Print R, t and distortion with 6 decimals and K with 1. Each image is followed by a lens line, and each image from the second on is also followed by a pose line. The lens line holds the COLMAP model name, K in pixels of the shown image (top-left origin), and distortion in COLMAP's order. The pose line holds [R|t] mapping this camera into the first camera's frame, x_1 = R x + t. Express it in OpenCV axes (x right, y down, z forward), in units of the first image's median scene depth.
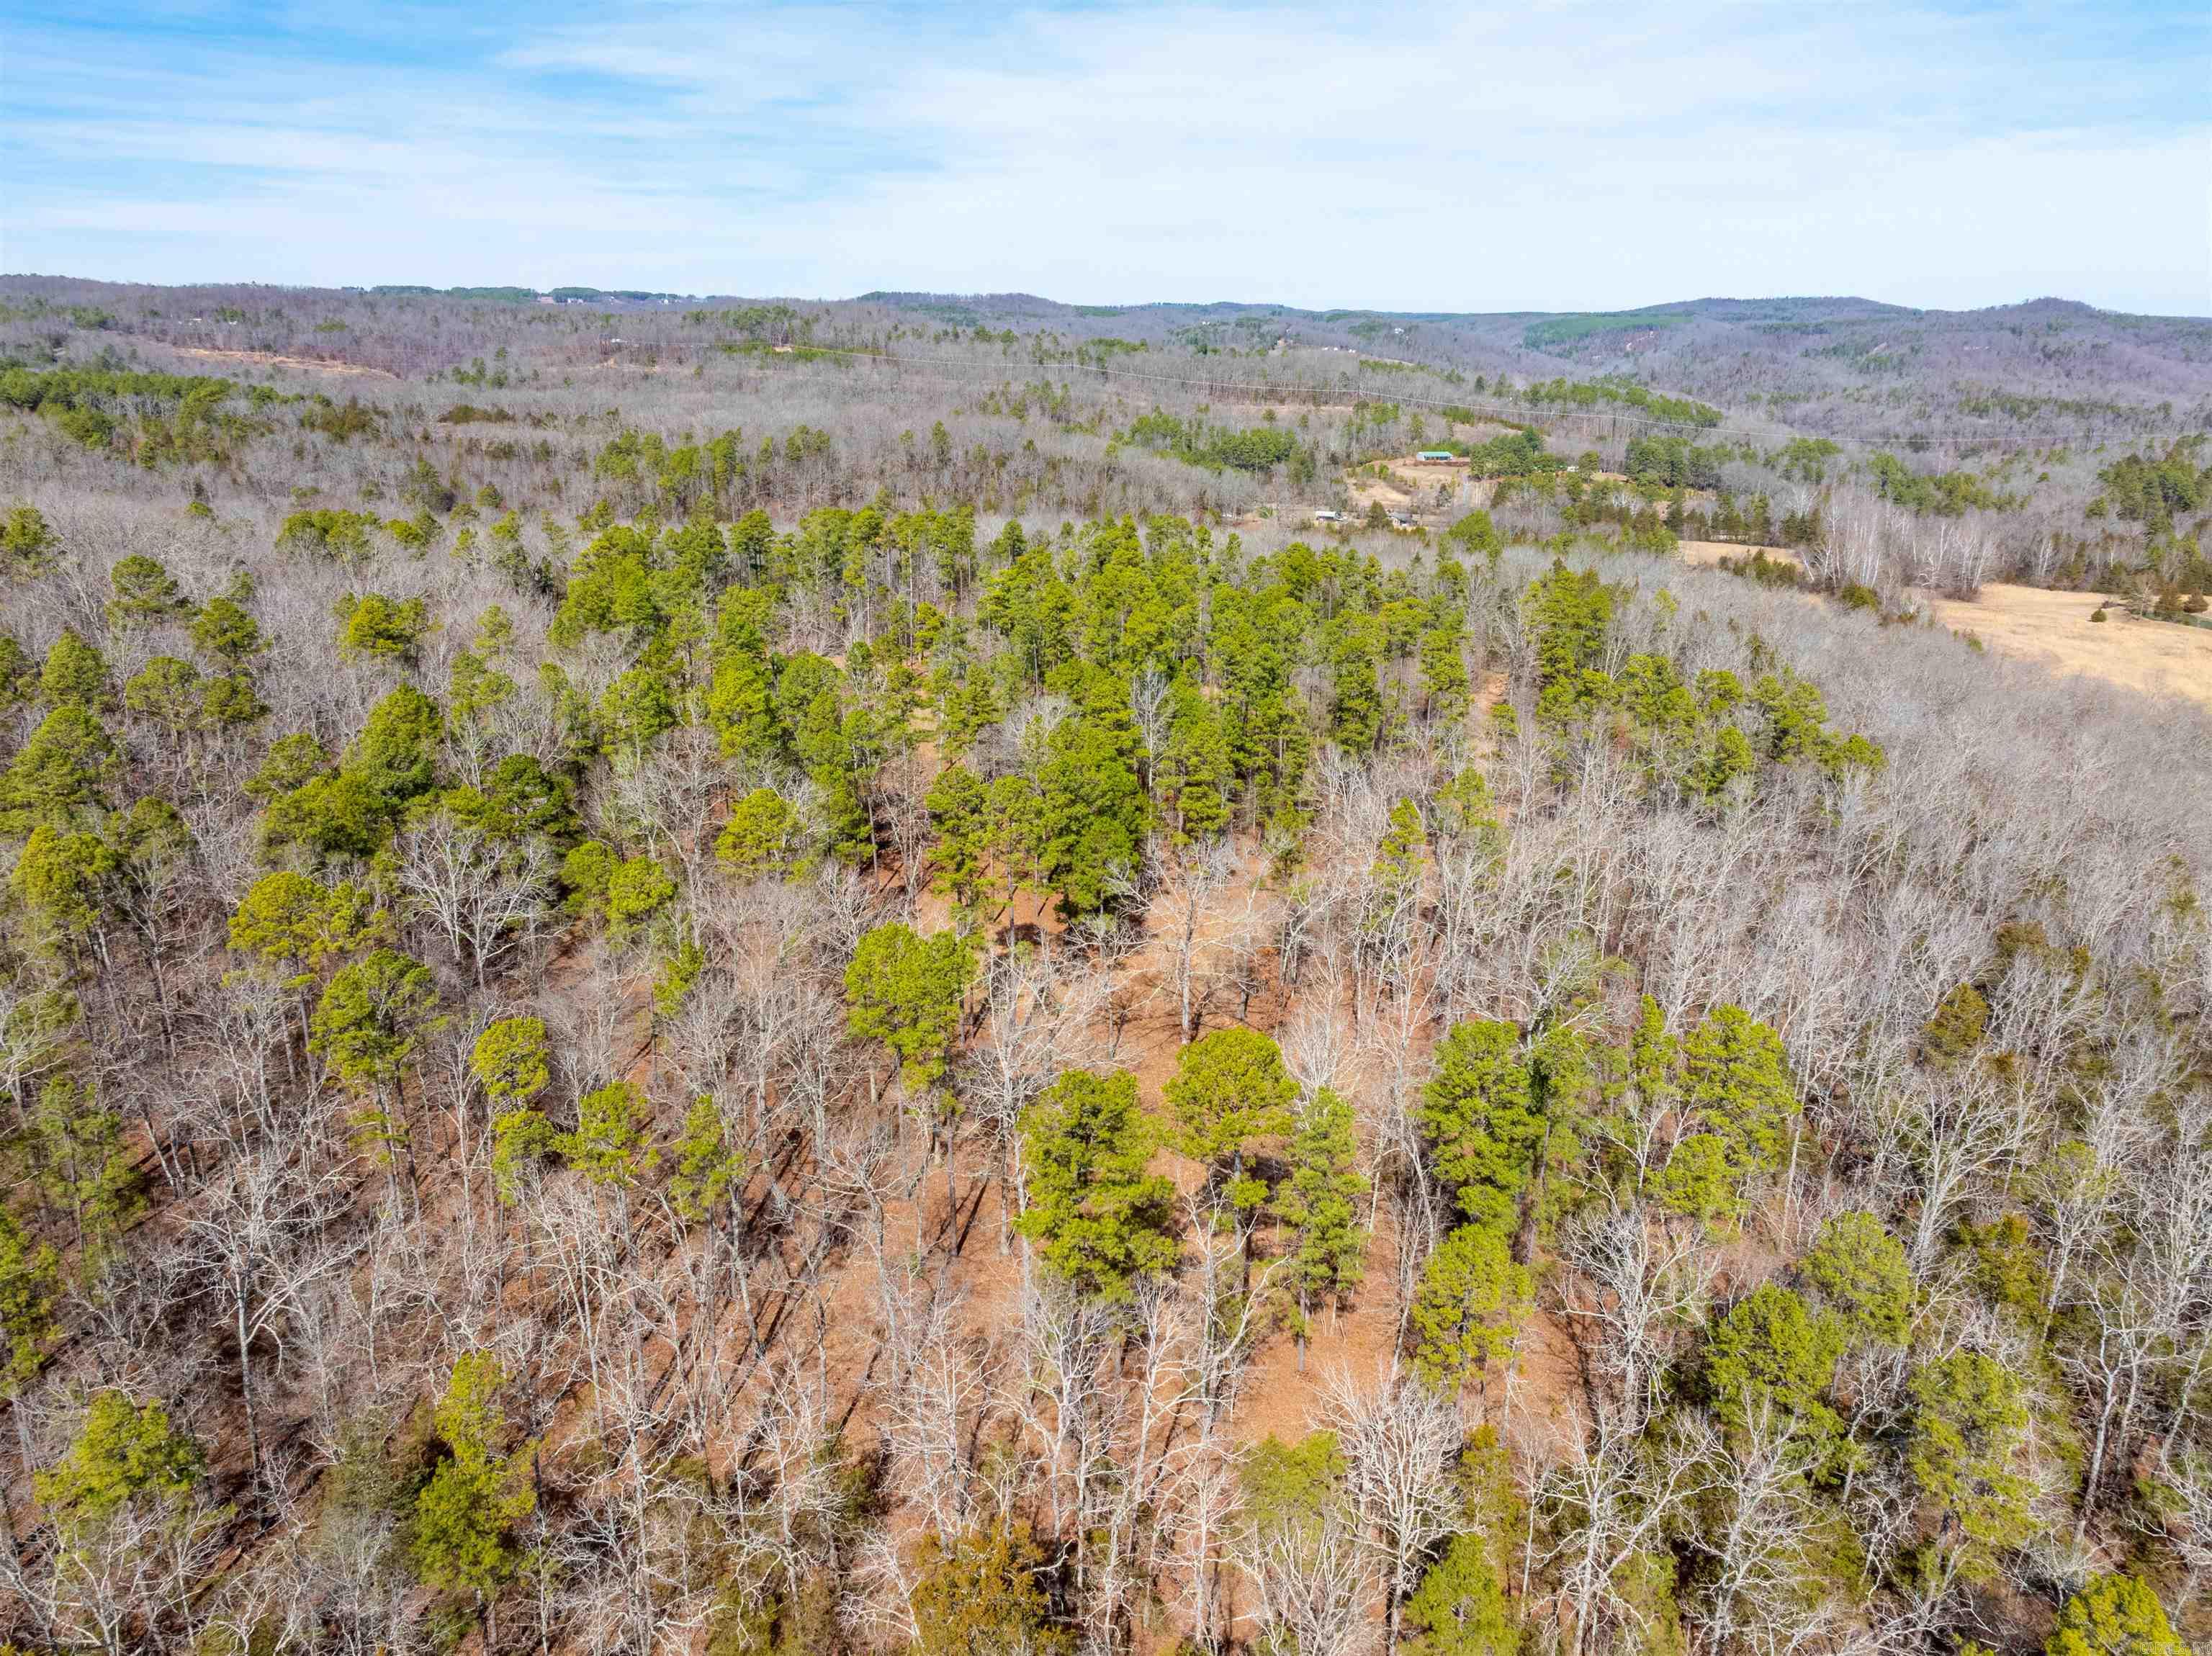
lens RADIAL K [[1607.2, 0, 1106.5], [0, 1607.2, 807.2], [0, 0, 1]] dist [-0.007926, 0.018119]
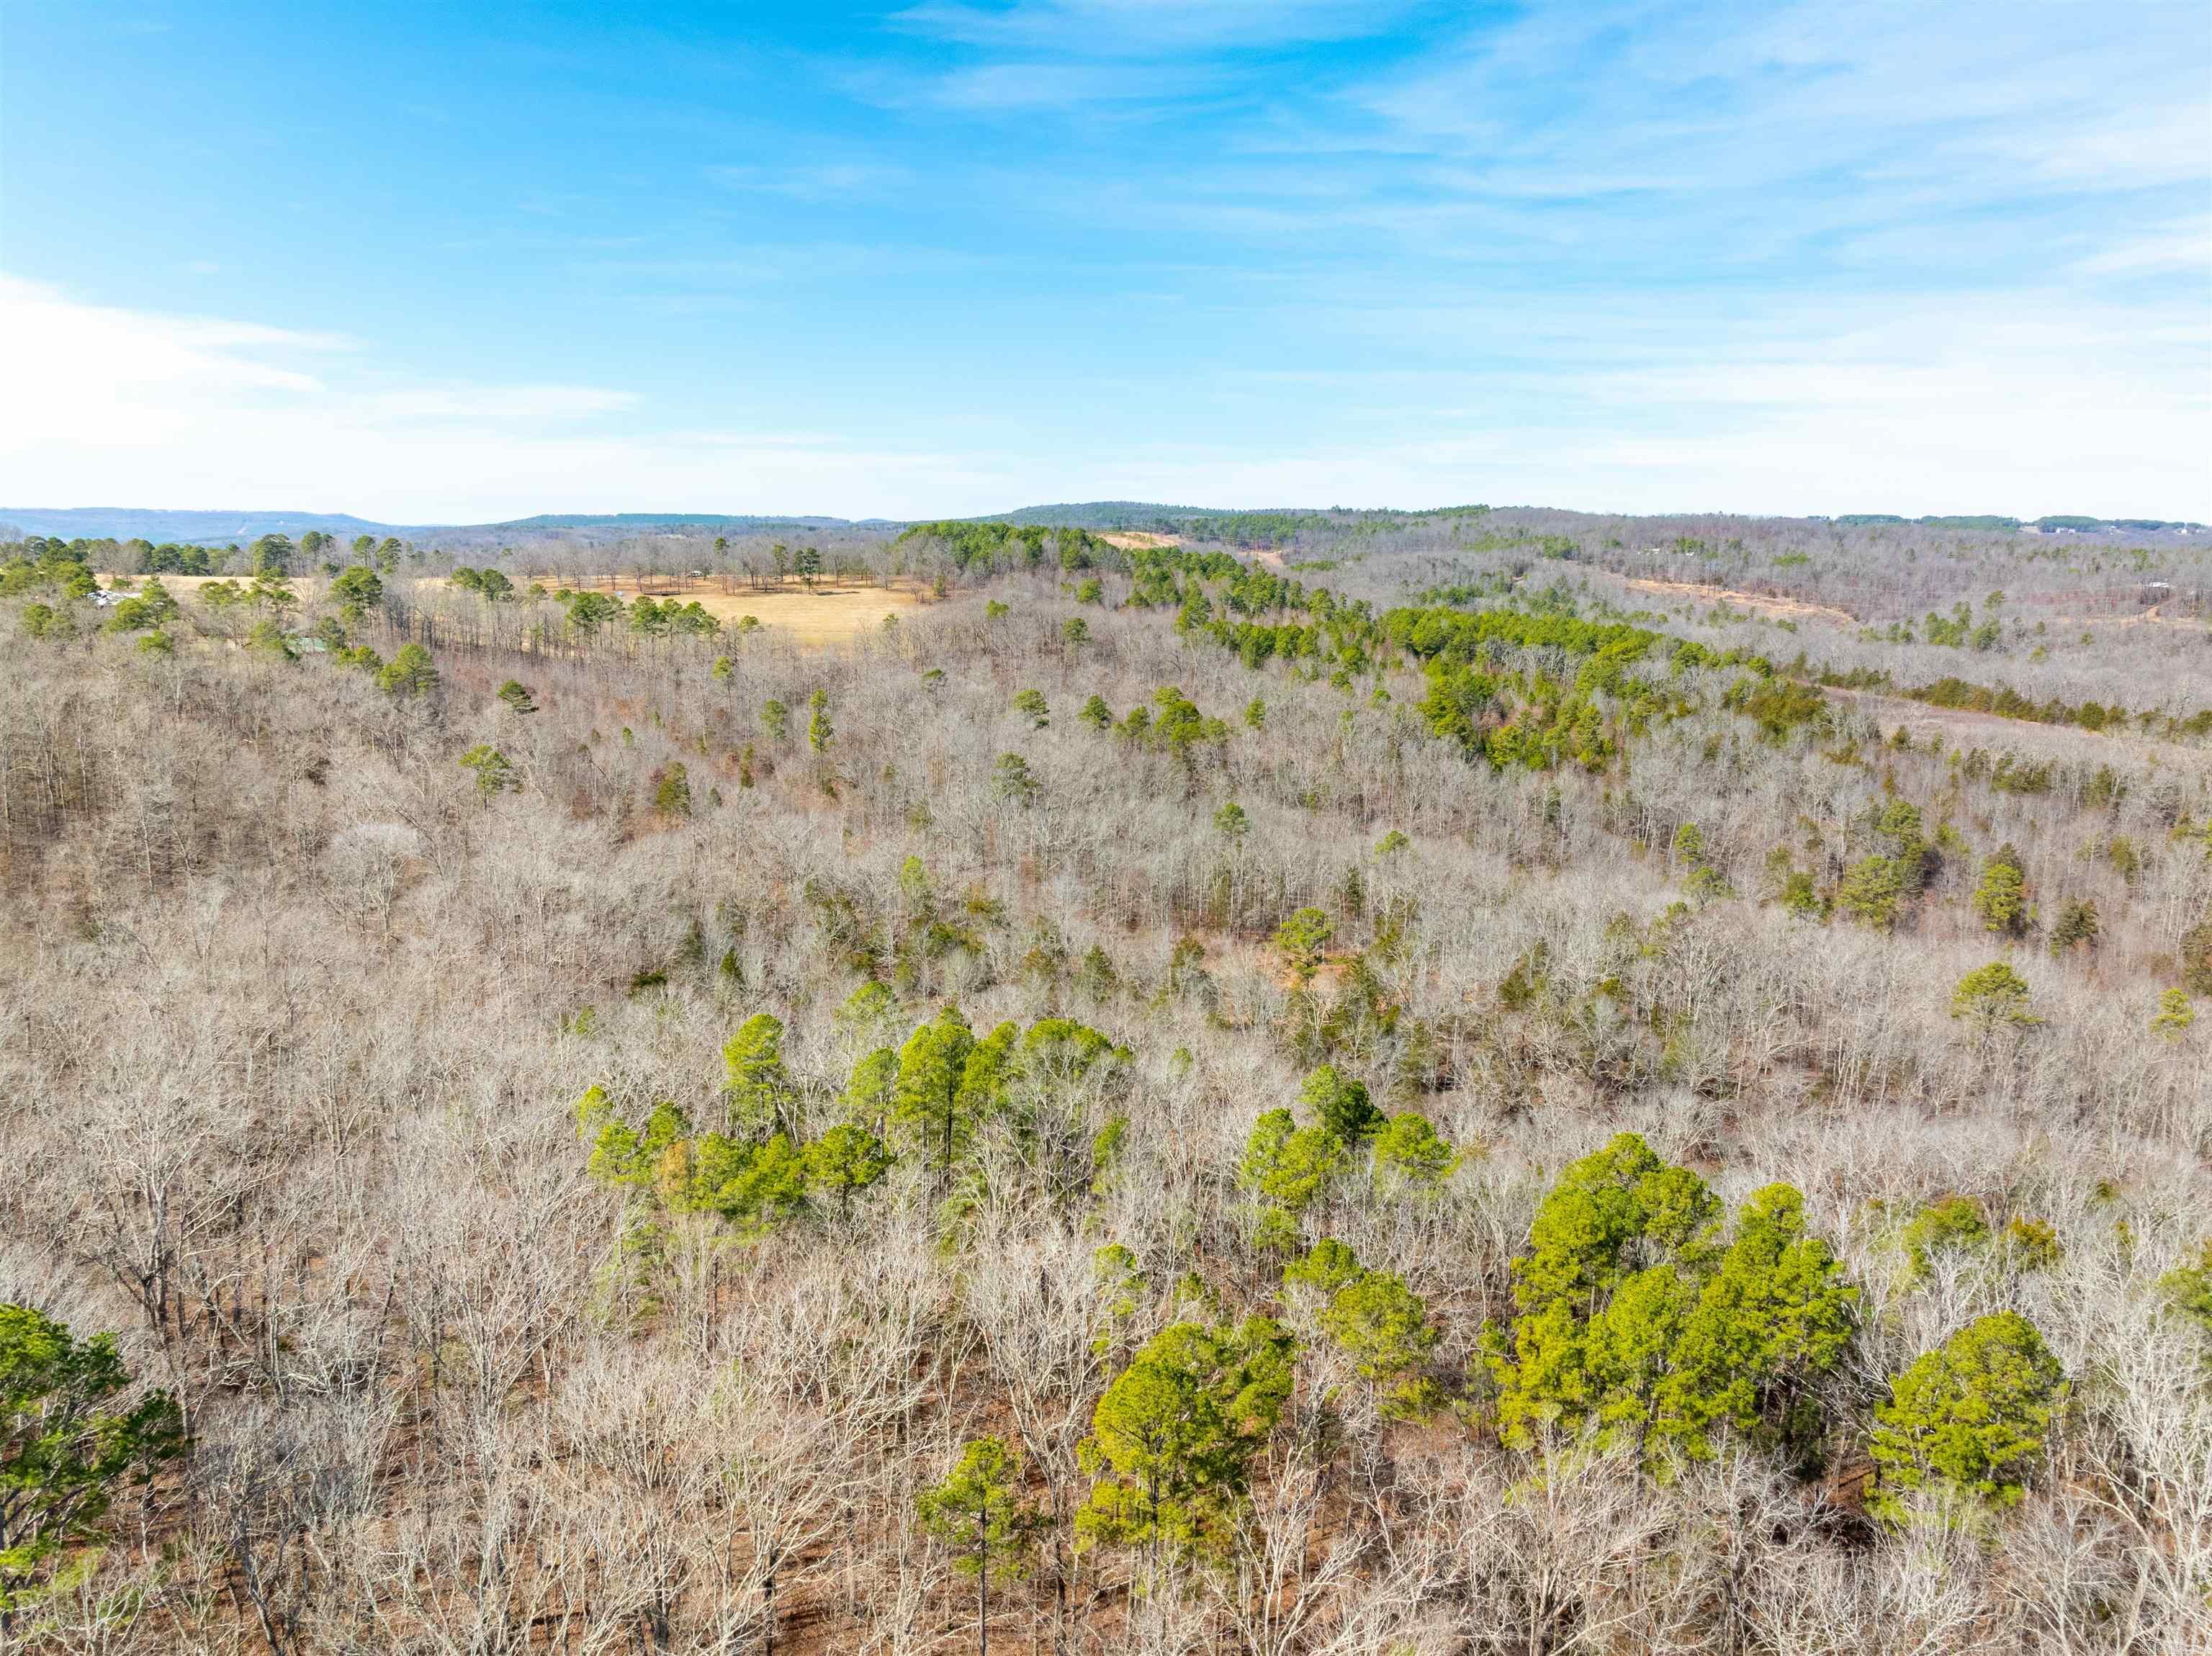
lens RADIAL K [[1607.2, 0, 1115.4], [0, 1607.2, 824.0], [0, 0, 1]] dist [-0.007926, 0.018119]
pose [[0.678447, 0.137164, -0.721731, -0.076743], [-0.225061, 0.973985, -0.026459, -0.050602], [0.699326, 0.180385, 0.691668, 0.153672]]
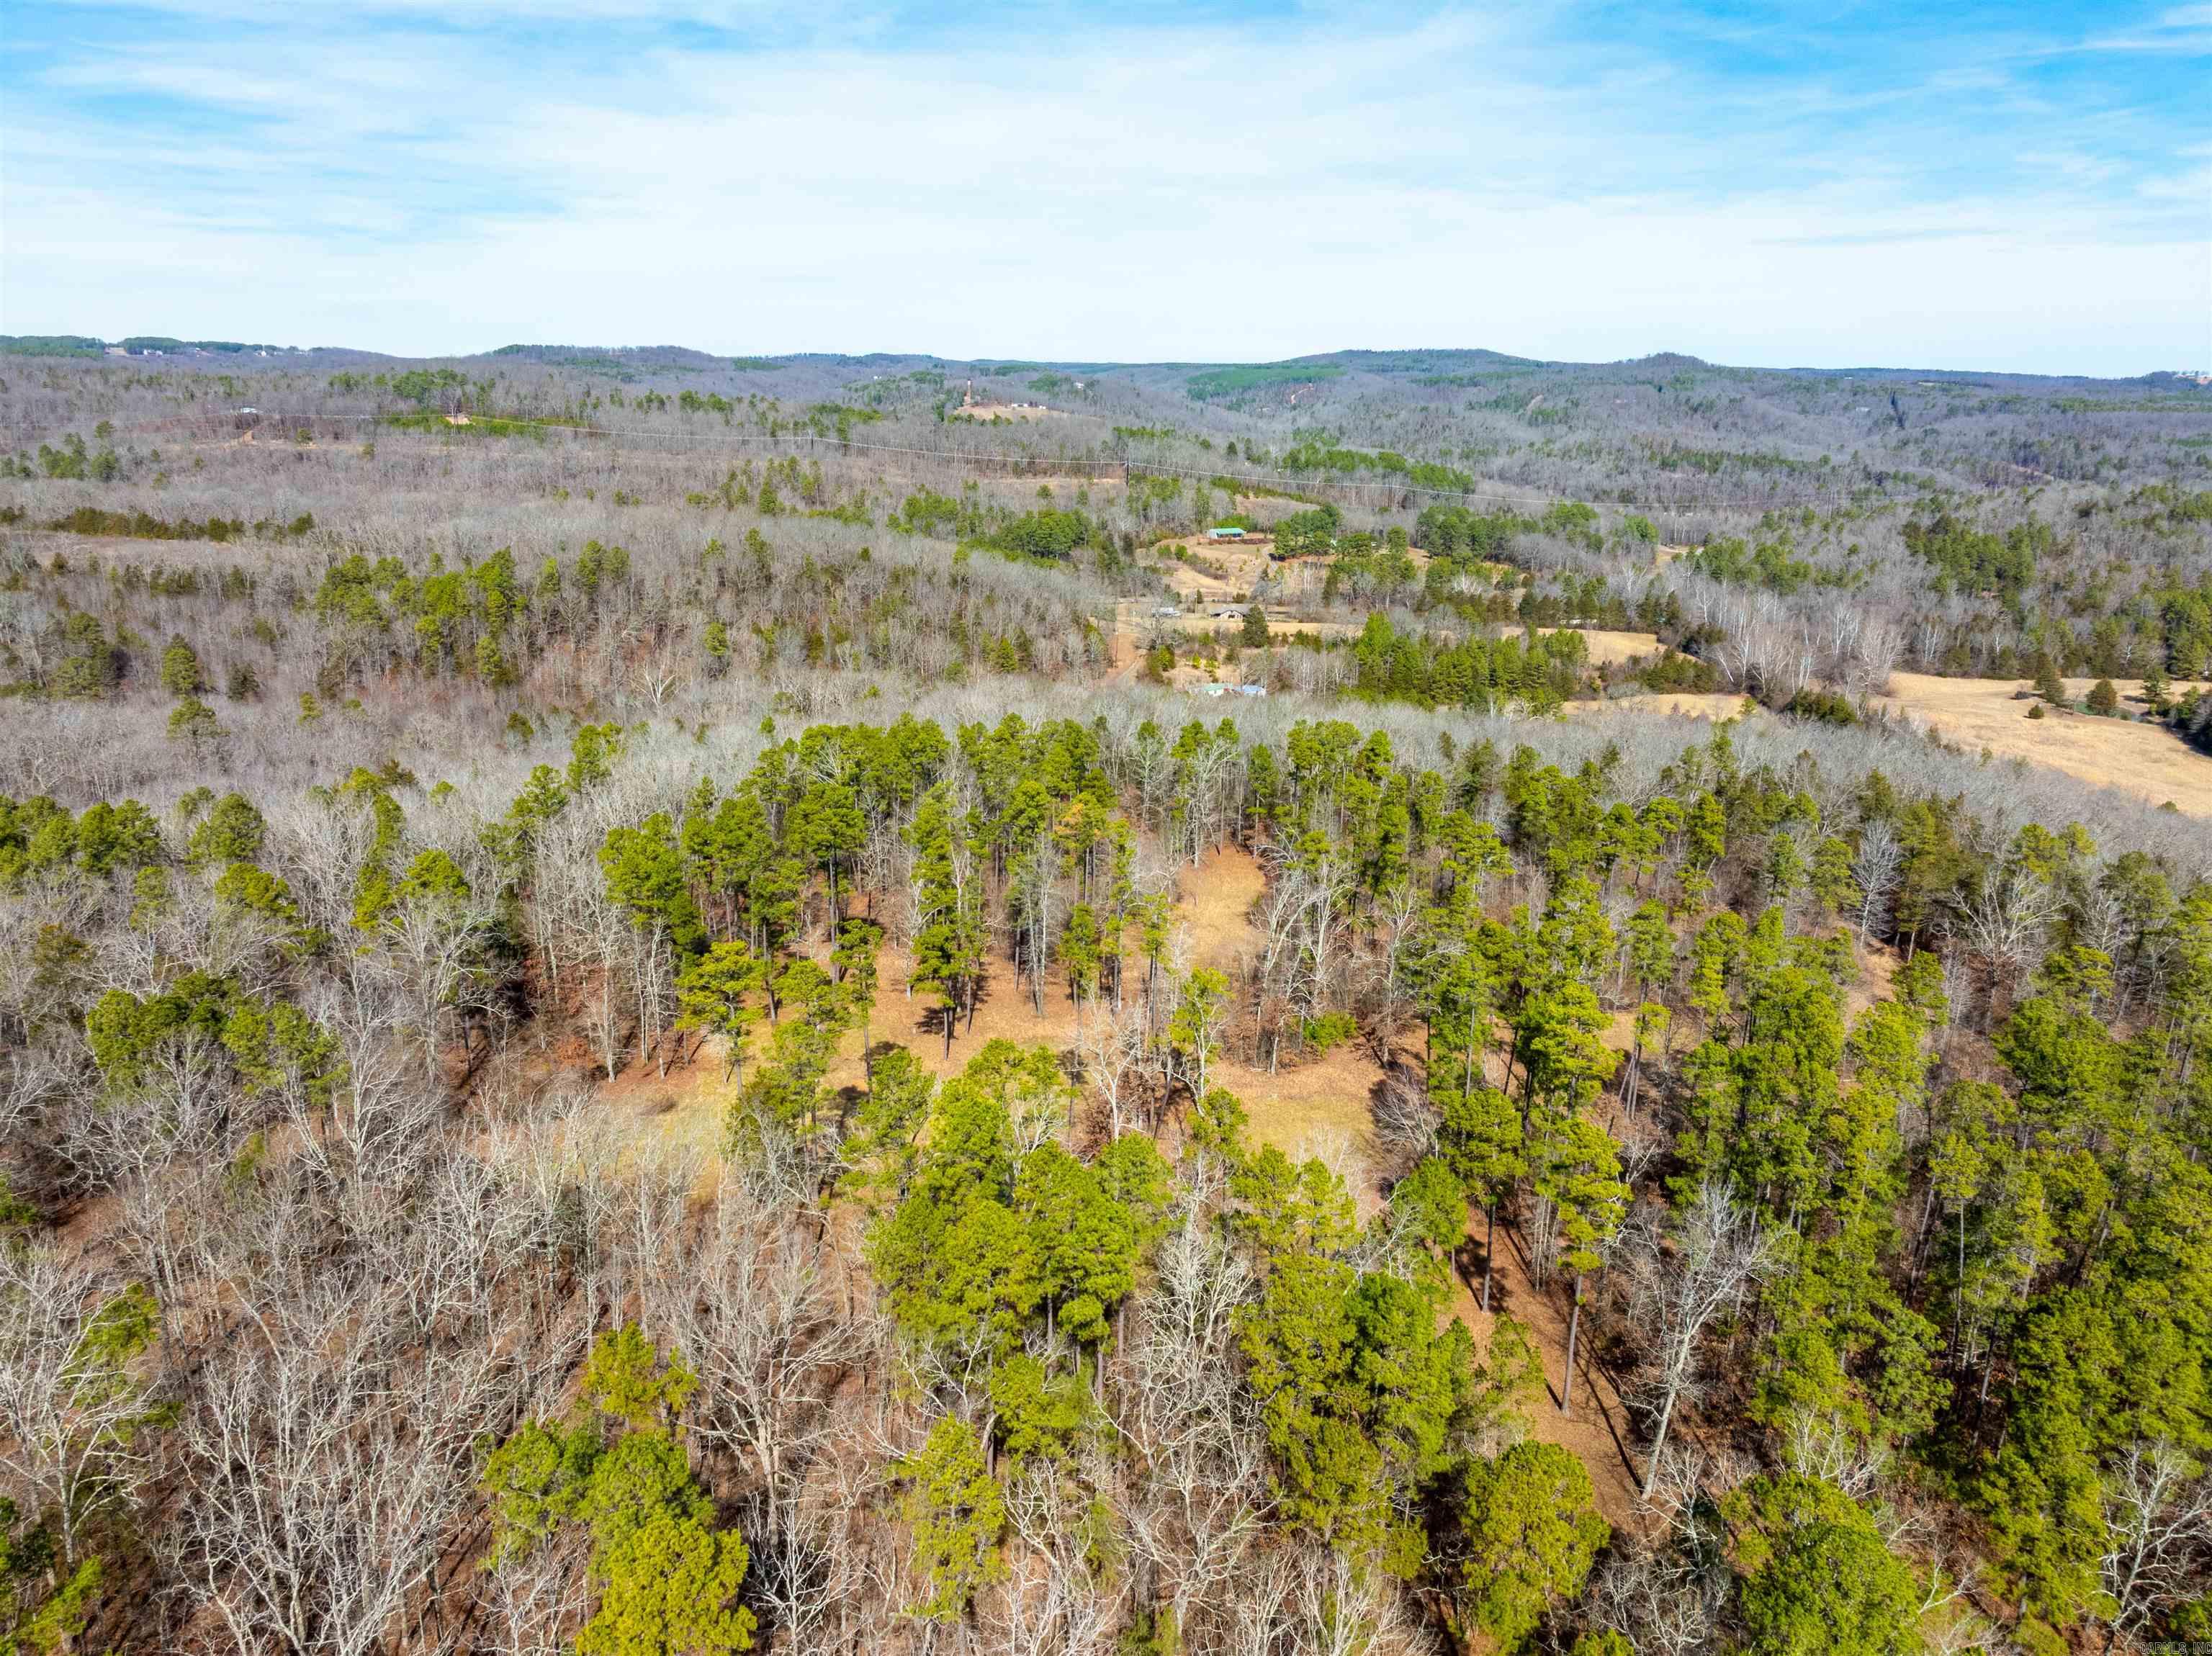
lens RADIAL K [[1607.2, 0, 1113.4], [0, 1607.2, 843.7], [0, 0, 1]] dist [-0.007926, 0.018119]
pose [[0.975784, -0.063664, 0.209267, -0.051353], [0.065064, 0.997881, 0.000193, -0.032496], [-0.208836, 0.013427, 0.977859, 0.077178]]
